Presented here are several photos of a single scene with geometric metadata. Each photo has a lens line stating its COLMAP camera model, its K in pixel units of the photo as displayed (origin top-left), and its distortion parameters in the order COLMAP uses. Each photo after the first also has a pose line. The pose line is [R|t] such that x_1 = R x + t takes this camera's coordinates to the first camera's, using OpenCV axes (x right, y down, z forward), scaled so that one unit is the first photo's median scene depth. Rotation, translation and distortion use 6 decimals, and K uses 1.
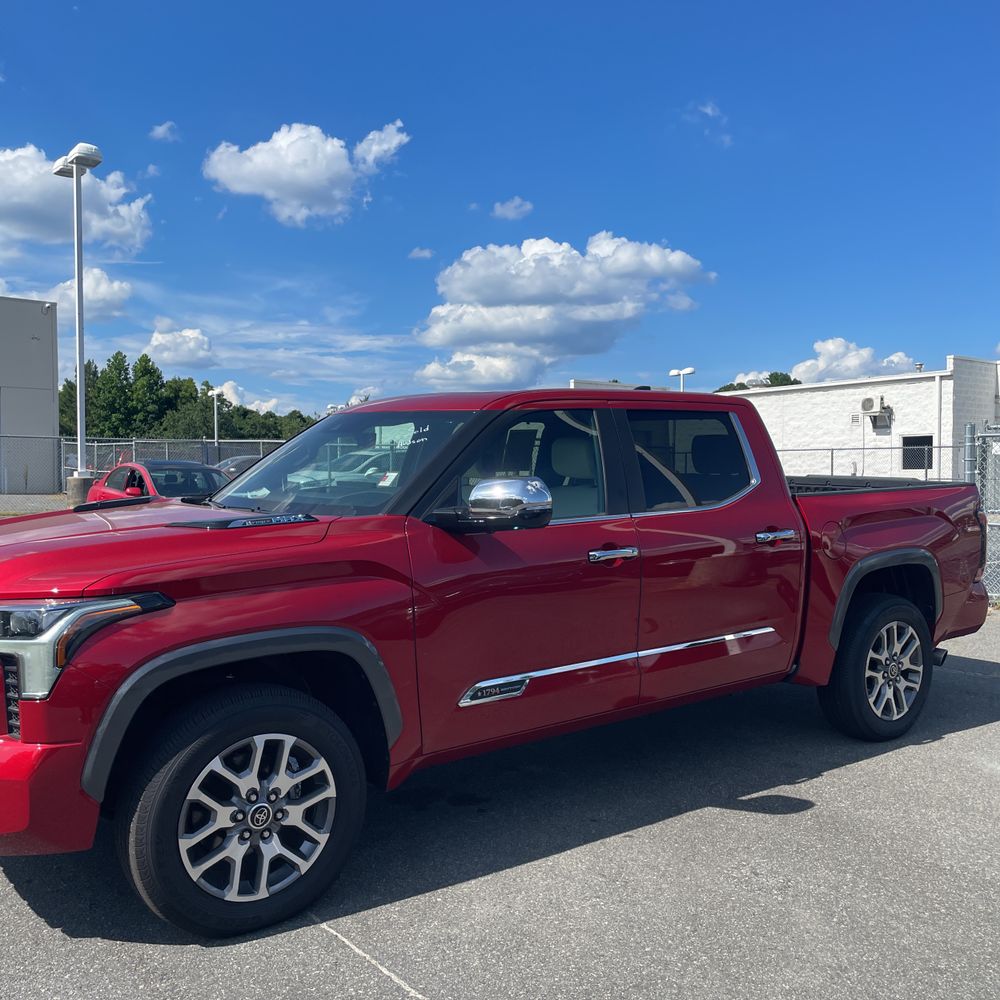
lens RADIAL K [[1017.5, 0, 500.0], [0, 1017.5, 500.0], [0, 0, 1]] dist [0.091275, -0.129819]
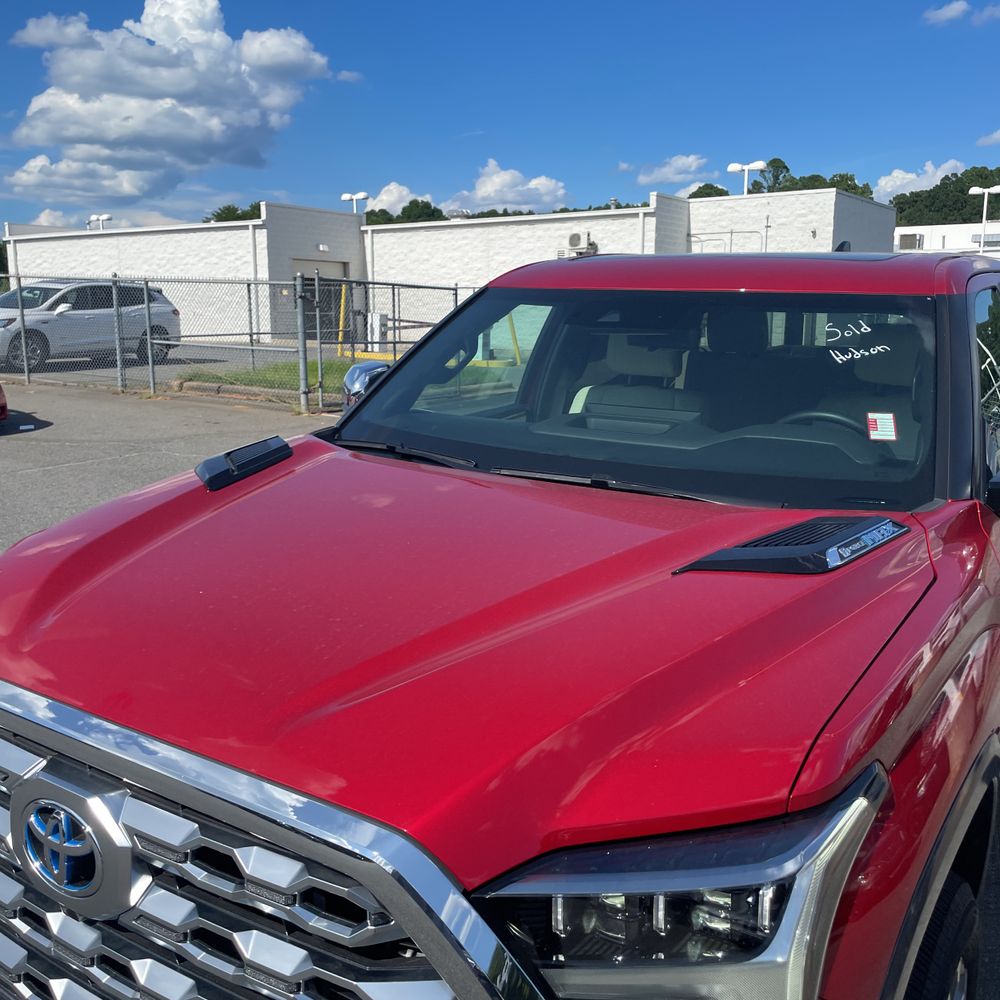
lens RADIAL K [[1026.1, 0, 481.4], [0, 1026.1, 483.7], [0, 0, 1]] dist [0.074739, -0.116924]
pose [[0.945589, -0.053687, 0.320905, -0.364111], [0.005555, 0.988812, 0.149061, -0.054201], [-0.325318, -0.139168, 0.935308, 0.380358]]
